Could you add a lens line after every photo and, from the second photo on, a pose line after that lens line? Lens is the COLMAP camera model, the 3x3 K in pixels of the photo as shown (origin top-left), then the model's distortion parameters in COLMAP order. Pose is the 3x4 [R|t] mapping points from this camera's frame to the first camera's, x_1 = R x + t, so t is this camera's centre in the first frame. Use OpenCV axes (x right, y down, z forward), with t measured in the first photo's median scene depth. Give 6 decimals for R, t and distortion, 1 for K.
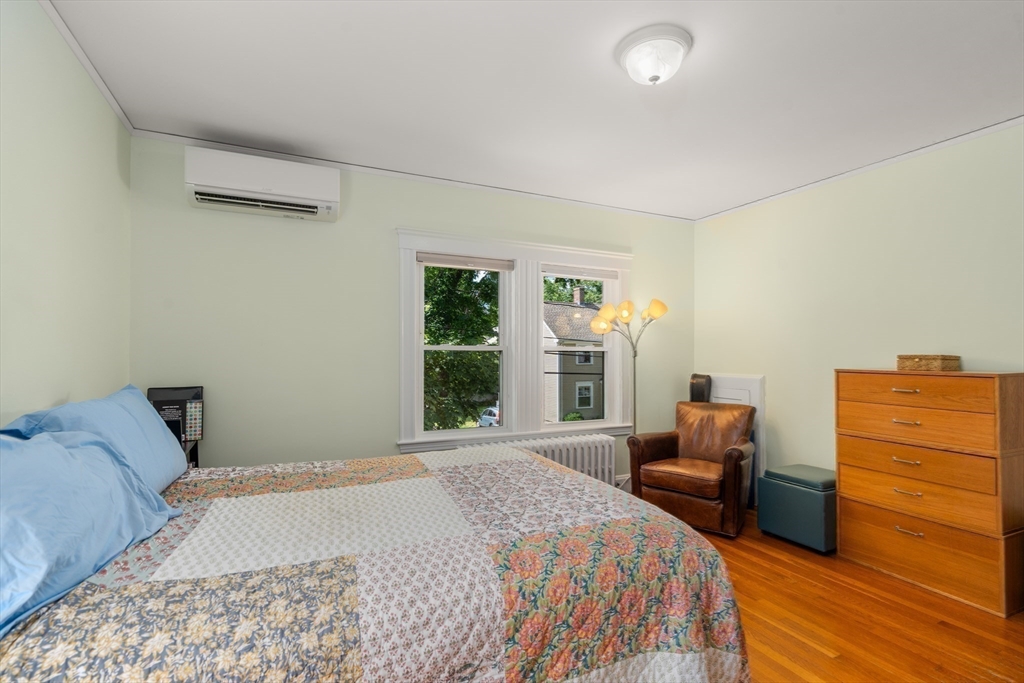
lens RADIAL K [[480.3, 0, 508.4], [0, 480.3, 338.9], [0, 0, 1]] dist [0.002059, 0.000661]
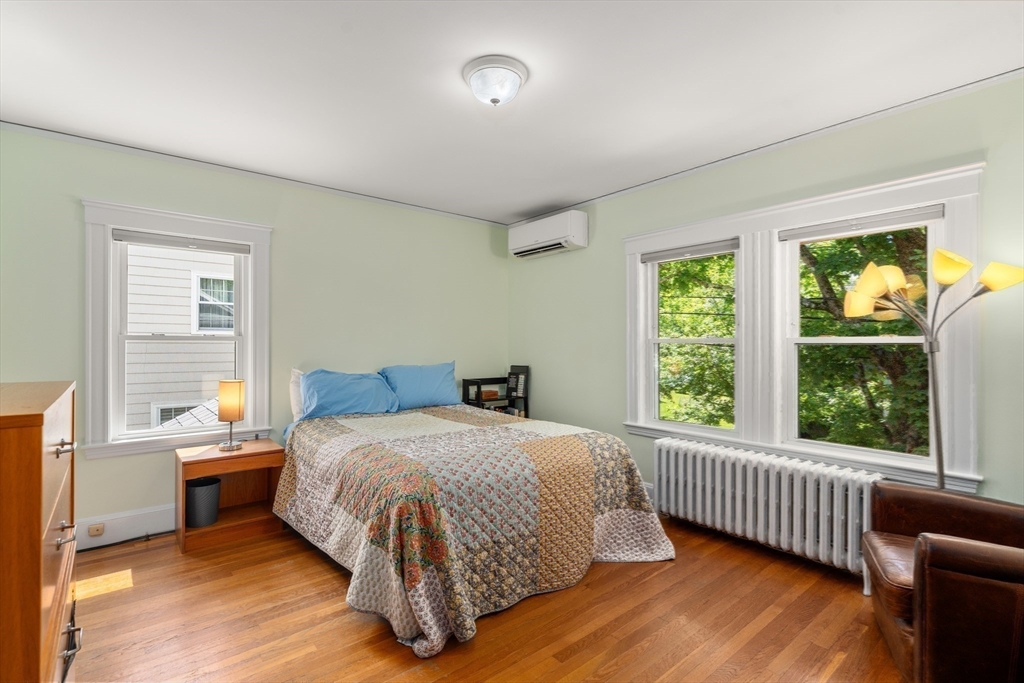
lens RADIAL K [[480.3, 0, 508.4], [0, 480.3, 338.9], [0, 0, 1]] dist [0.002059, 0.000661]
pose [[0.240508, -0.017593, -0.970488, 0.743994], [0.023892, 0.999640, -0.012201, 0.017376], [0.970353, -0.020252, 0.240842, 0.401724]]
